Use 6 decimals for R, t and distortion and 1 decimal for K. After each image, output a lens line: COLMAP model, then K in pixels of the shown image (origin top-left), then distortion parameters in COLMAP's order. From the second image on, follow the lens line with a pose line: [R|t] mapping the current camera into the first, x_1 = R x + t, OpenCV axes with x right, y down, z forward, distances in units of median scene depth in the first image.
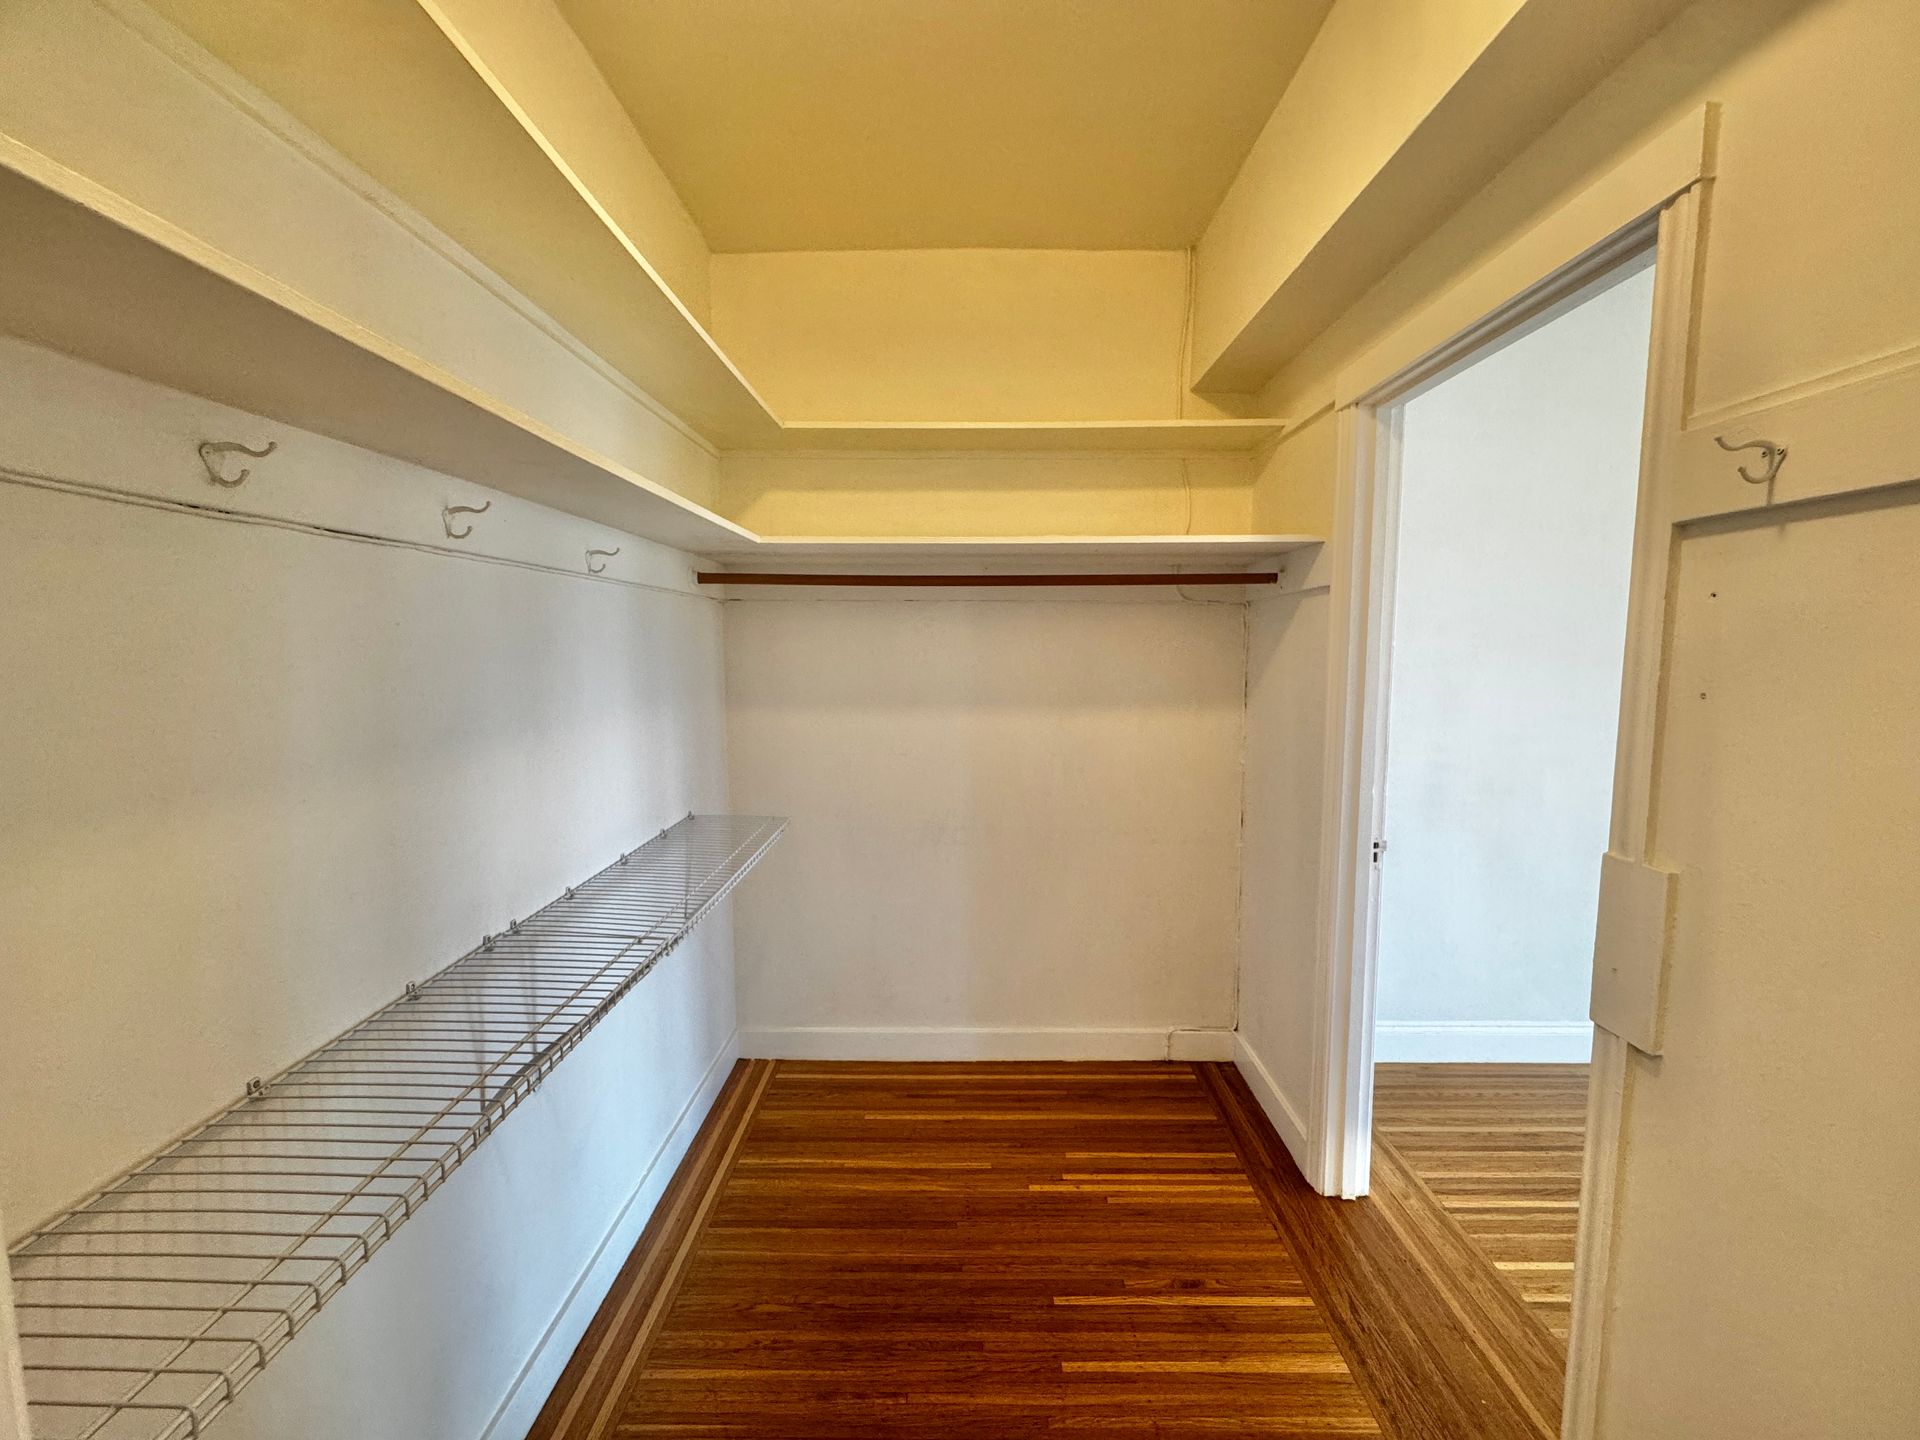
lens RADIAL K [[765.5, 0, 960.0], [0, 765.5, 720.0], [0, 0, 1]] dist [-0.002015, -0.000250]
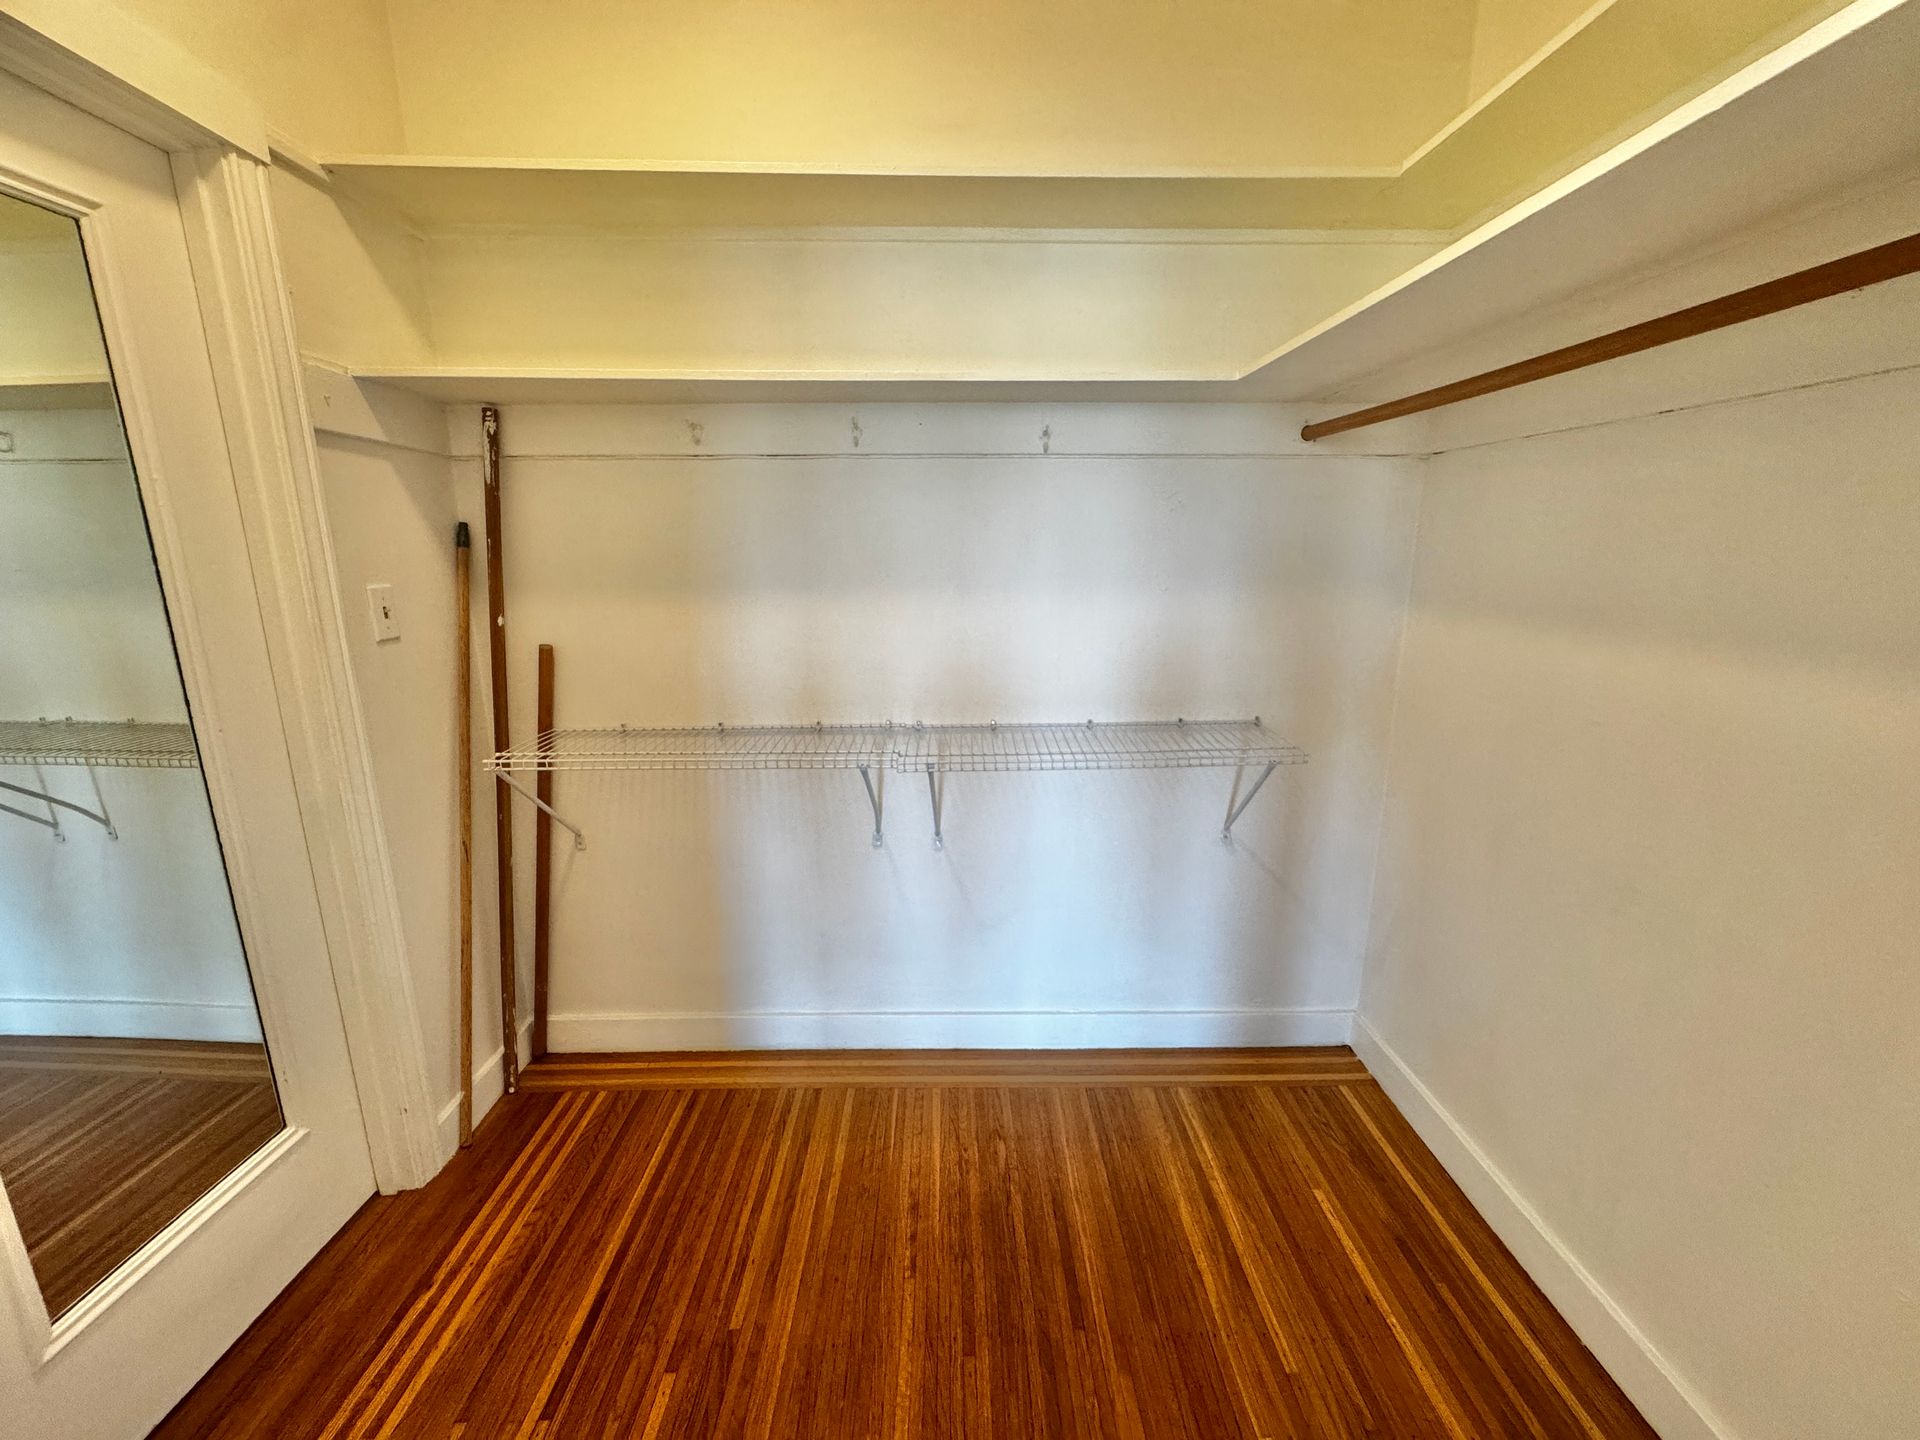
lens RADIAL K [[765.5, 0, 960.0], [0, 765.5, 720.0], [0, 0, 1]] dist [-0.002015, -0.000250]
pose [[0.025711, 0.222702, -0.974548, 0.649140], [-0.096455, 0.970874, 0.219318, -0.045728], [0.995005, 0.088361, 0.046443, 0.826035]]
